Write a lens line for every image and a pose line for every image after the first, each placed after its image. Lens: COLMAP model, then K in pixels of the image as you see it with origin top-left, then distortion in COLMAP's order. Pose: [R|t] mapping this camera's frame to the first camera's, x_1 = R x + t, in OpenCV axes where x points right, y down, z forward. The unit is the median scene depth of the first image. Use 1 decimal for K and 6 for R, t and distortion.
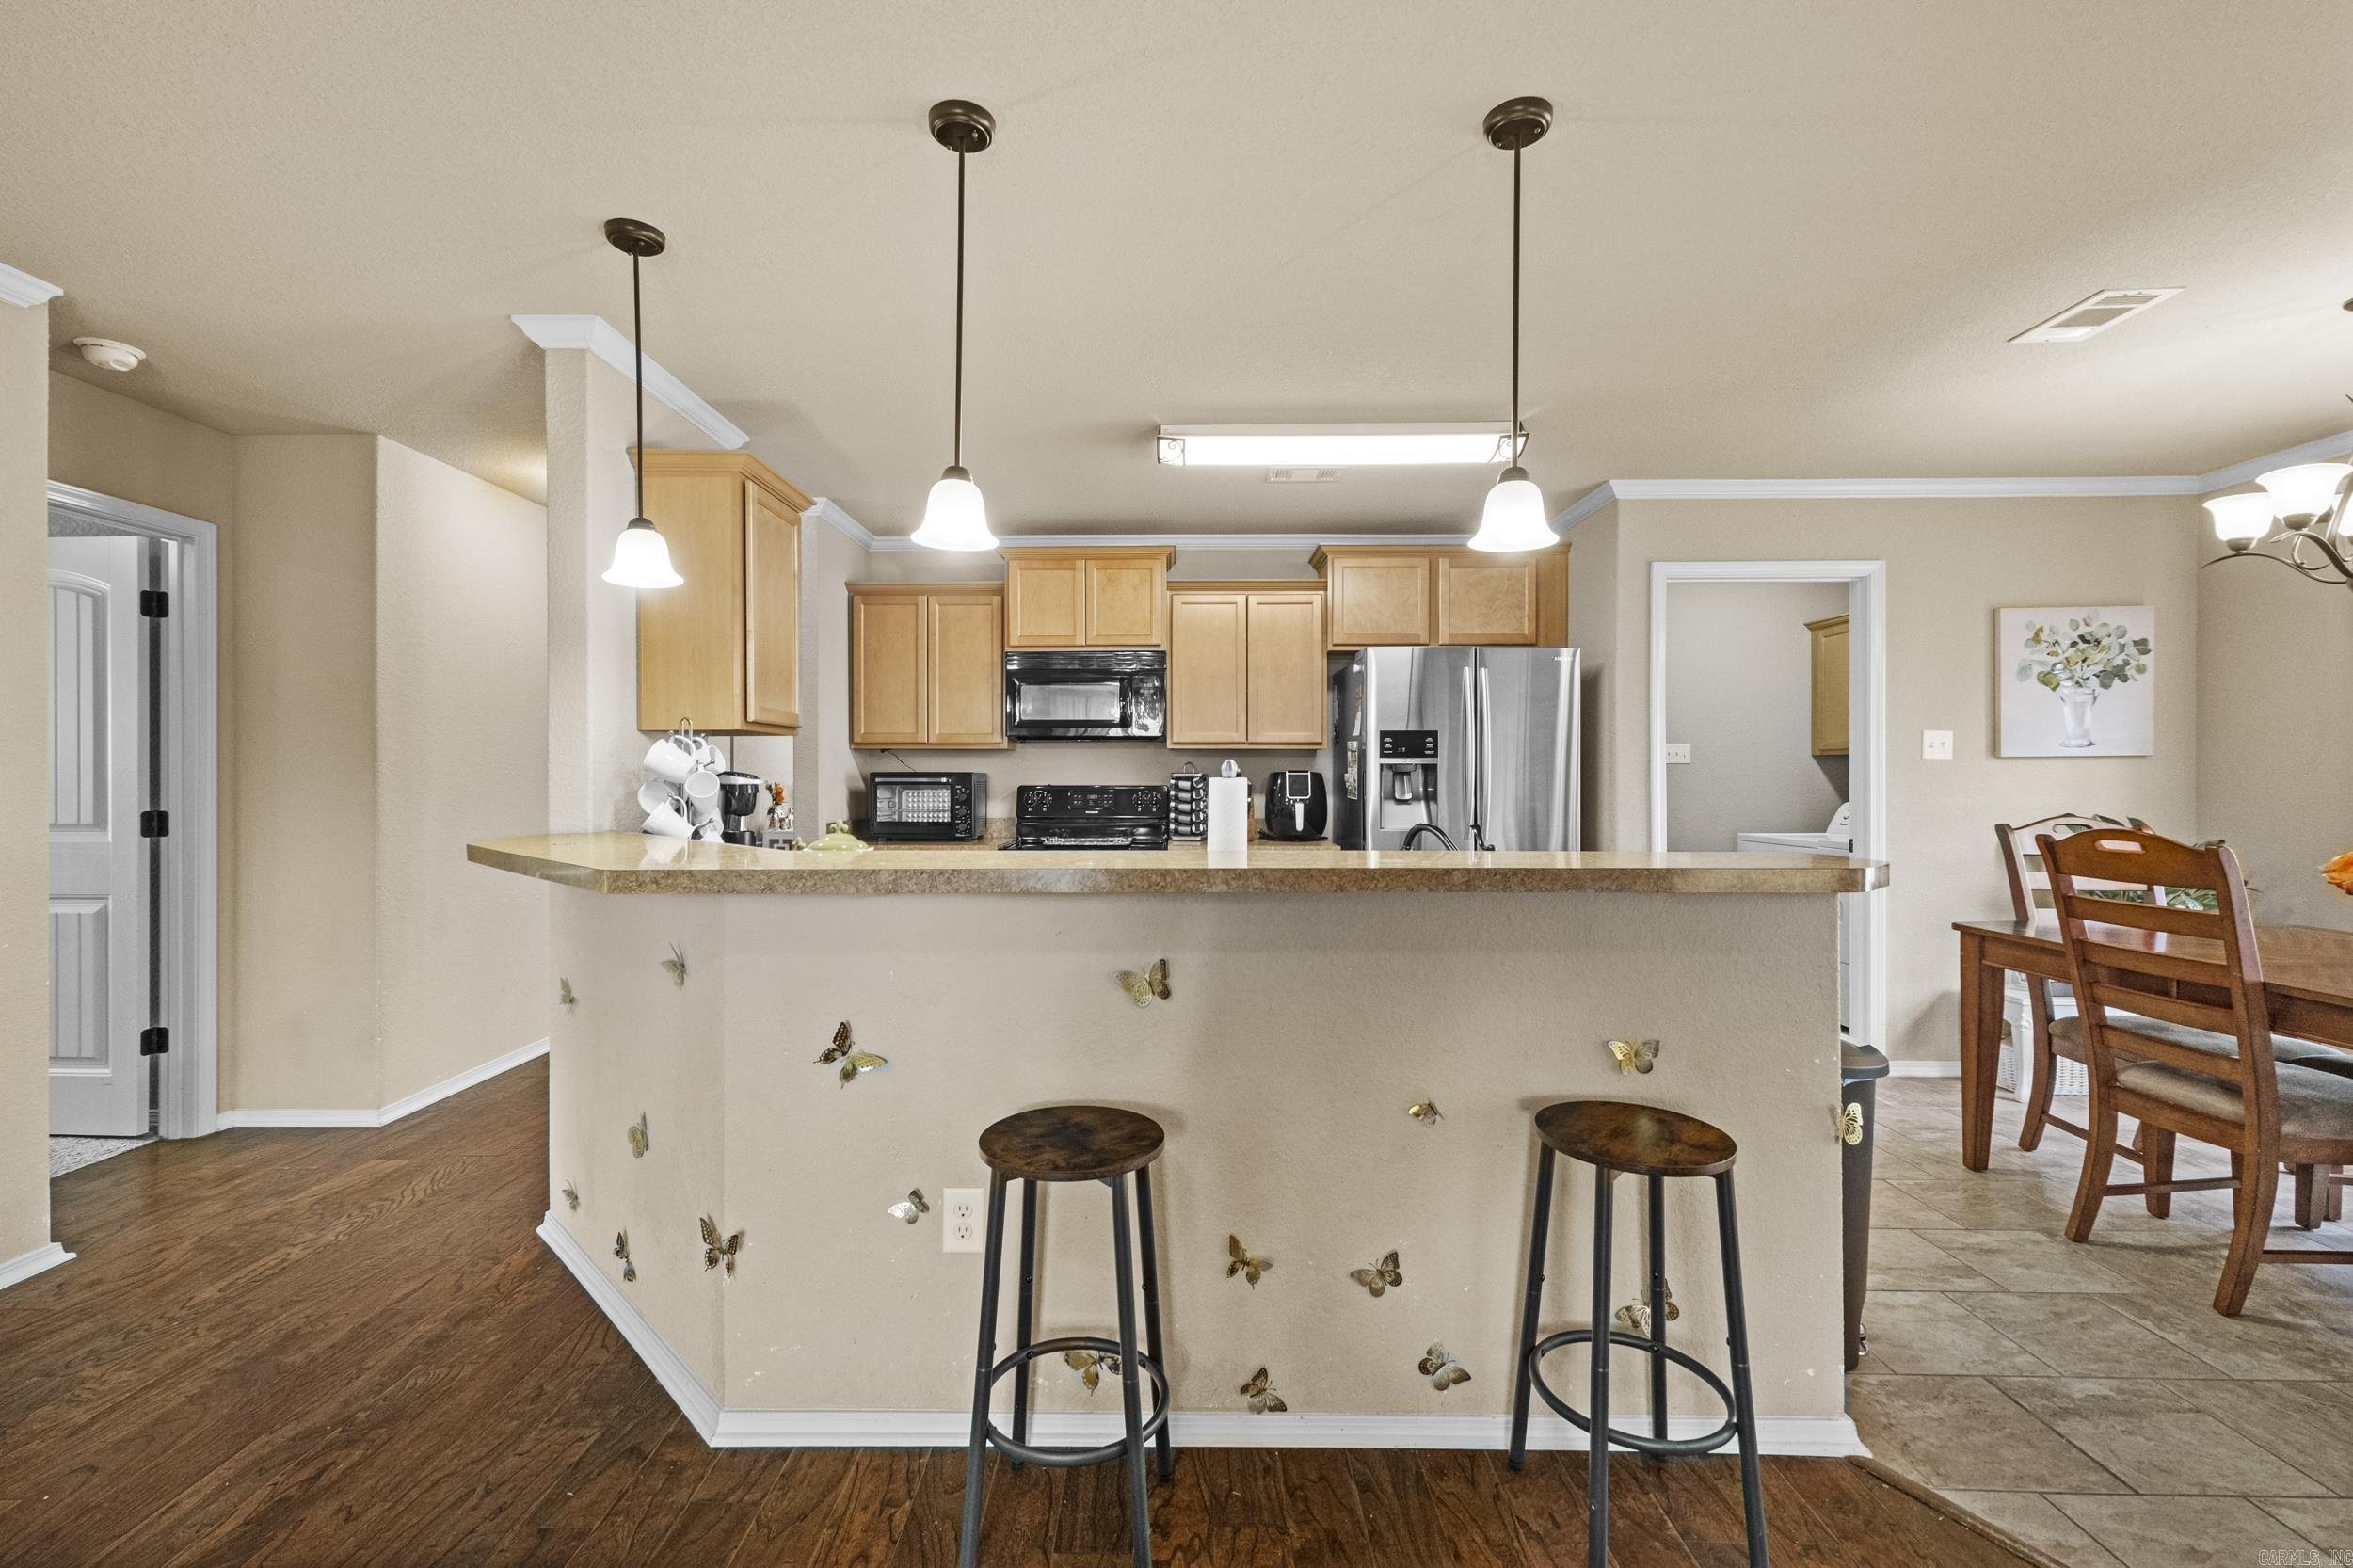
lens RADIAL K [[1020.8, 0, 1151.7], [0, 1020.8, 778.8], [0, 0, 1]] dist [0.004609, 0.001484]
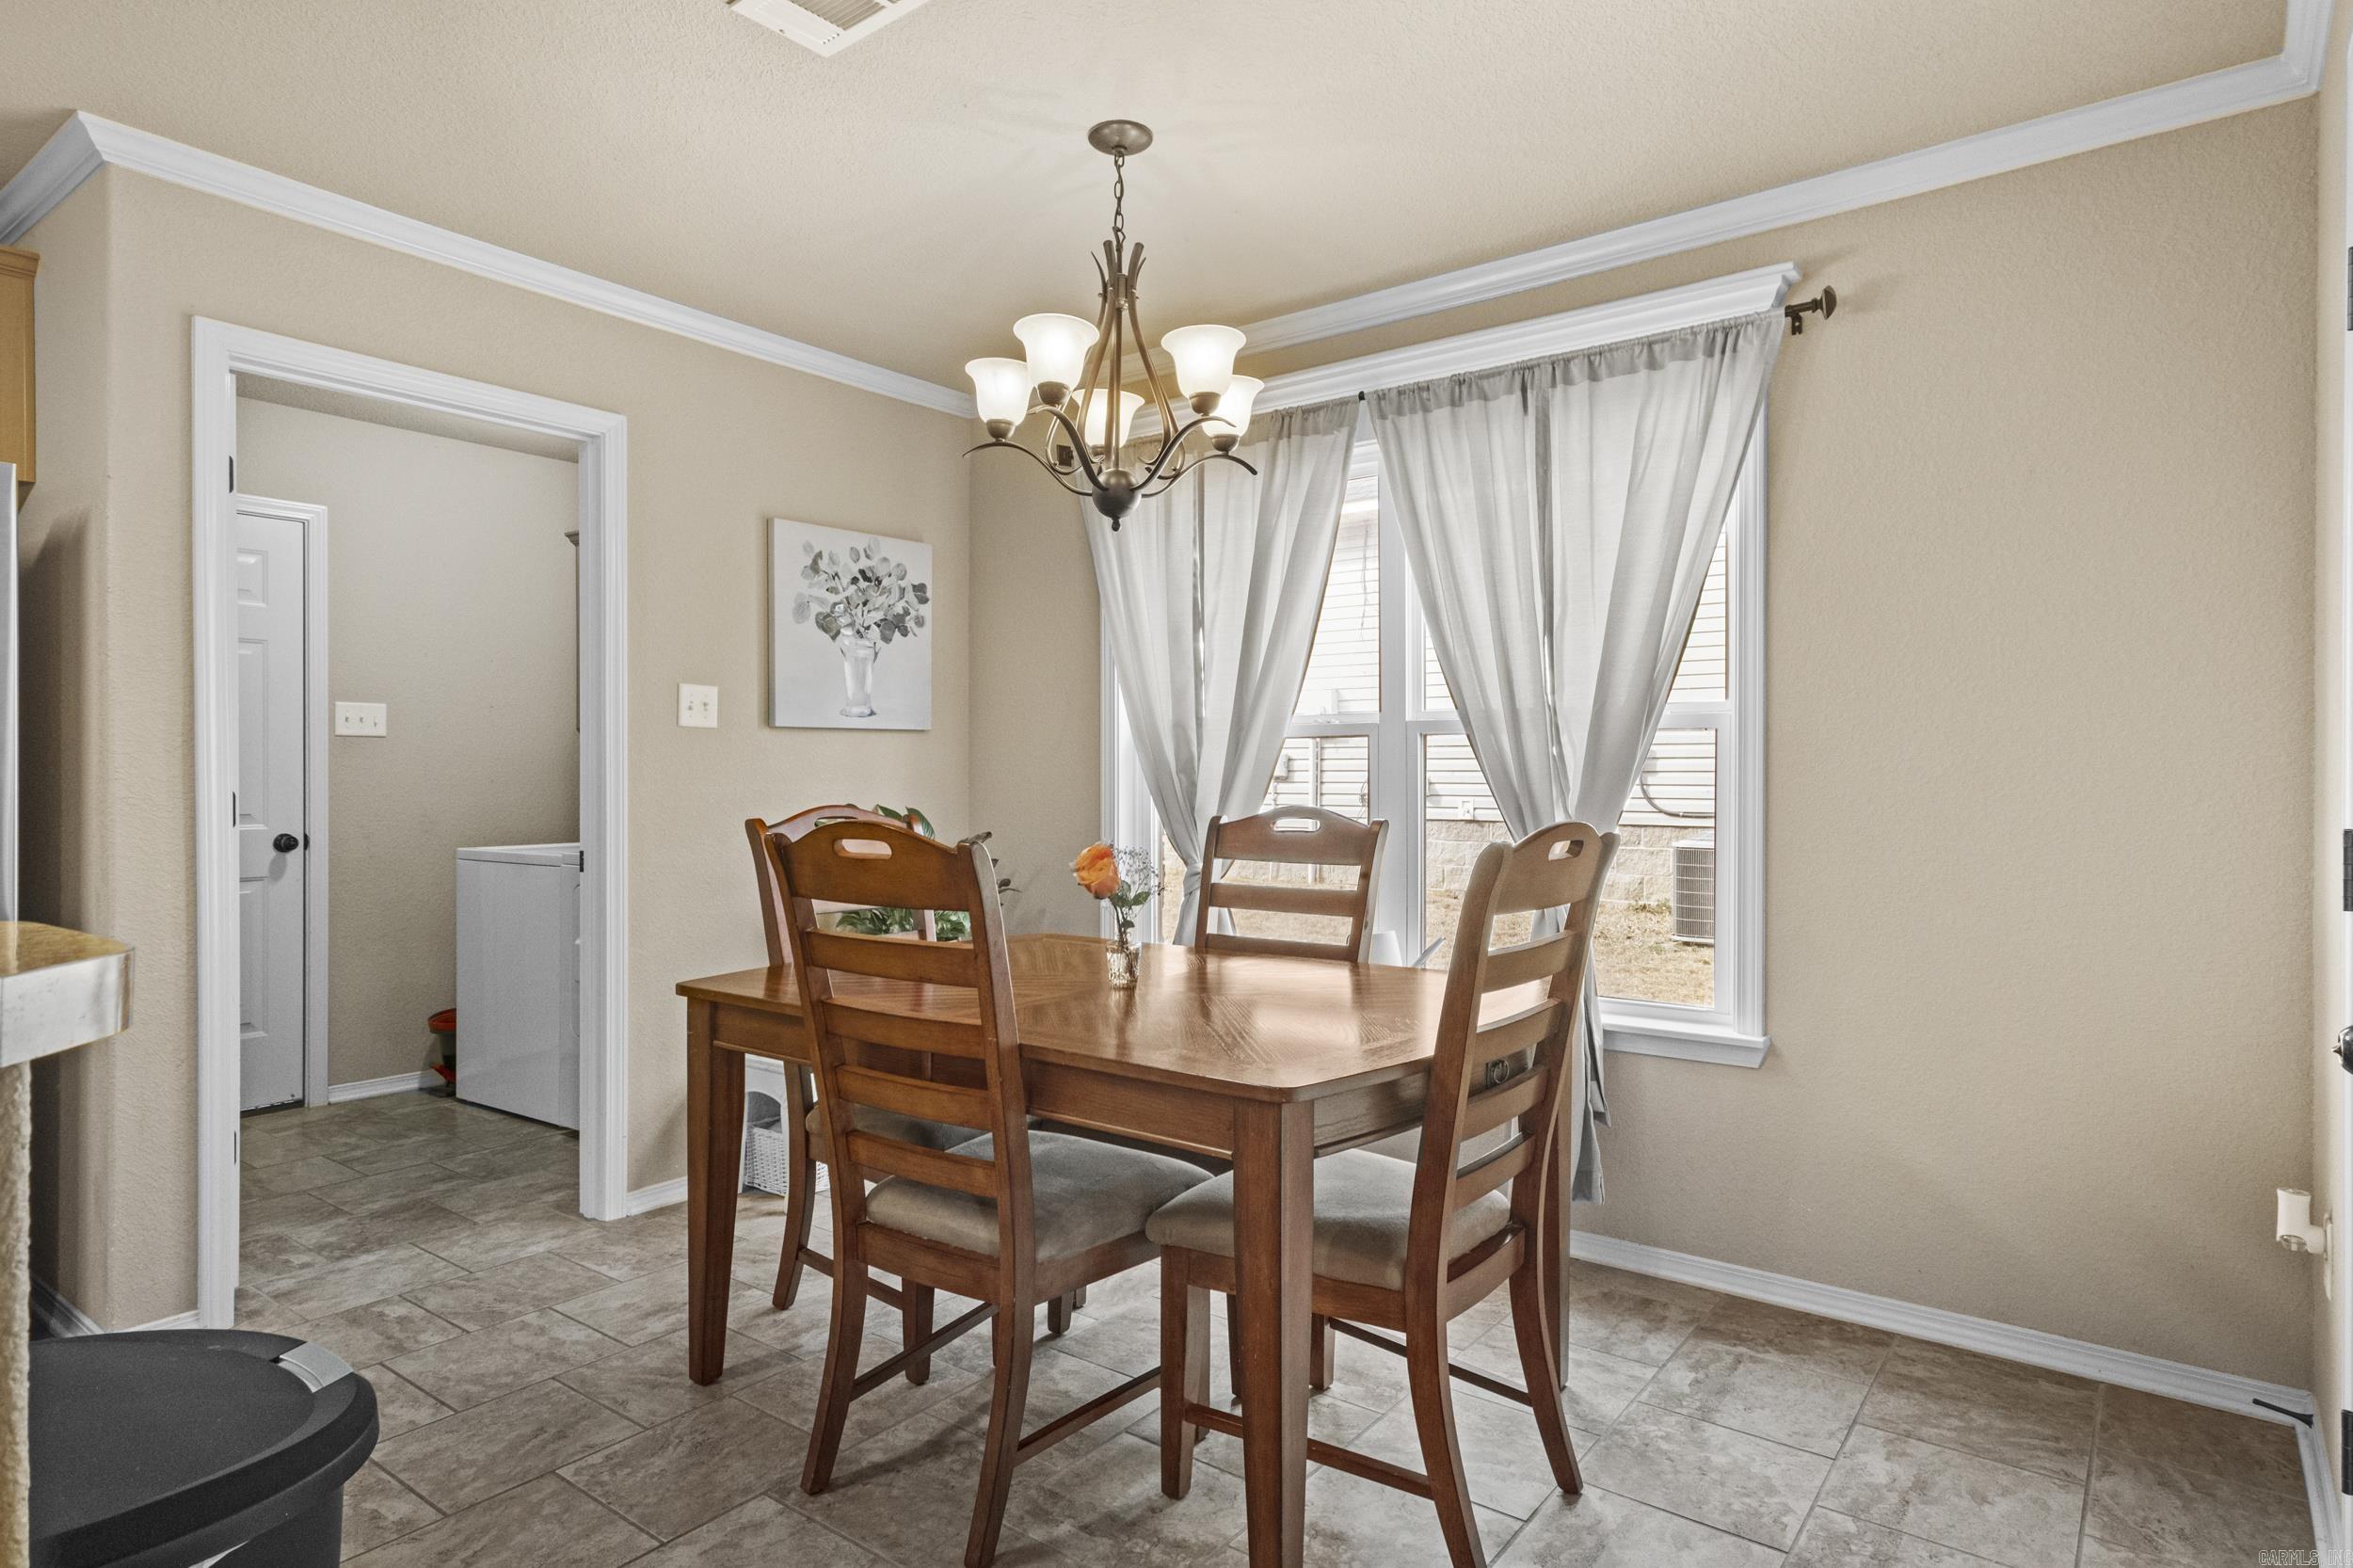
lens RADIAL K [[1310.5, 0, 1176.5], [0, 1310.5, 784.0], [0, 0, 1]] dist [0.002025, 0.000716]
pose [[0.591295, -0.004341, 0.806444, 0.335623], [0.000213, 0.999986, 0.005227, 0.018198], [-0.806455, -0.002919, 0.591288, 0.305944]]
